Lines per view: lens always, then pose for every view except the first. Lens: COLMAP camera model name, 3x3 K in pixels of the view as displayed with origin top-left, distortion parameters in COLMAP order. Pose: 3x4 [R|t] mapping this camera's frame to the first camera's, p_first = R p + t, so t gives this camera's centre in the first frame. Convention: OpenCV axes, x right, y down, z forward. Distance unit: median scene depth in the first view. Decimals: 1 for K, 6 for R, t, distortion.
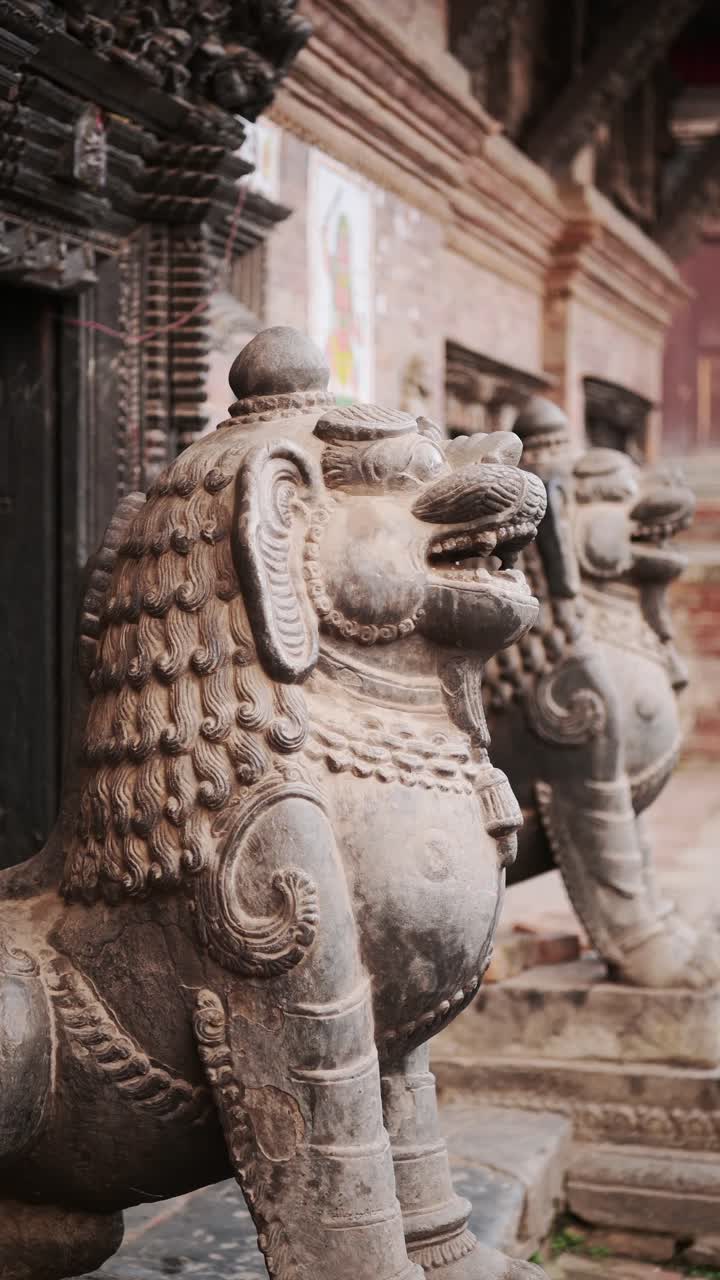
lens RADIAL K [[2016.6, 0, 360.0], [0, 2016.6, 640.0], [0, 0, 1]] dist [0.190996, 0.065884]
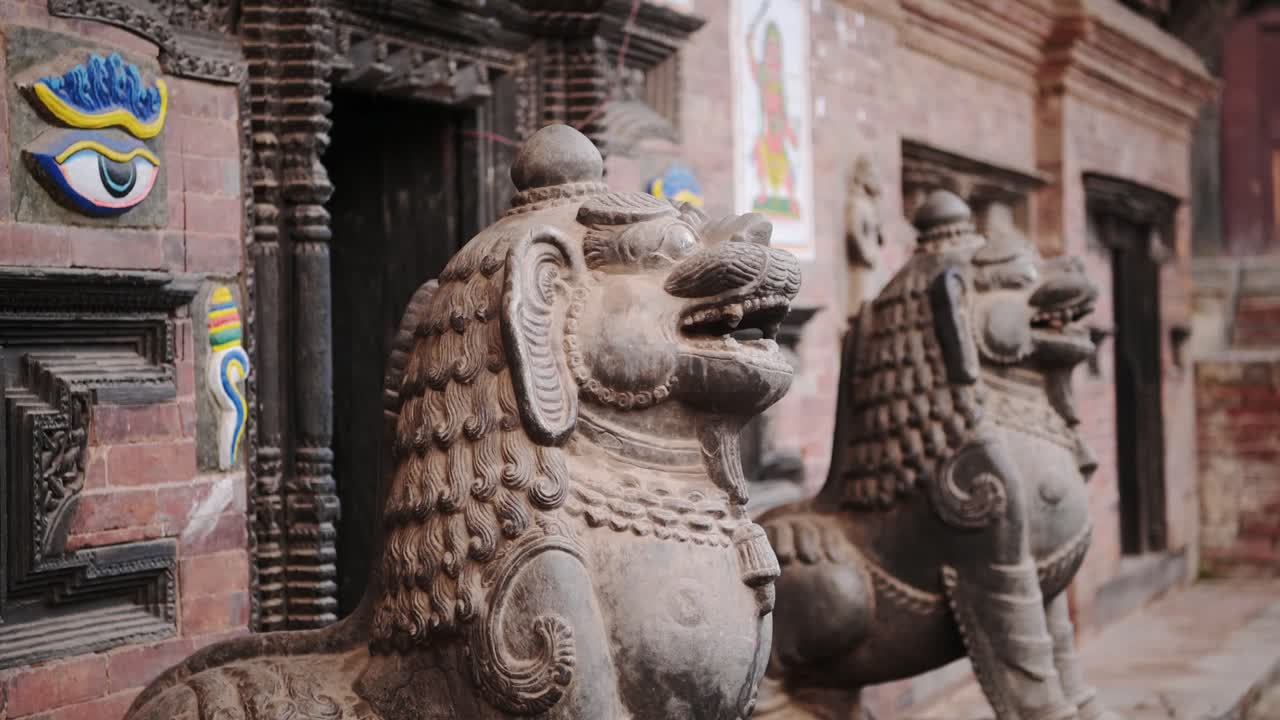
lens RADIAL K [[2016.6, 0, 640.0], [0, 2016.6, 360.0], [0, 0, 1]] dist [0.190996, 0.065884]
pose [[0.993566, -0.024382, -0.110599, 0.131006], [0.019573, 0.998824, -0.044363, 0.023466], [0.111550, 0.041913, 0.992875, -0.083394]]
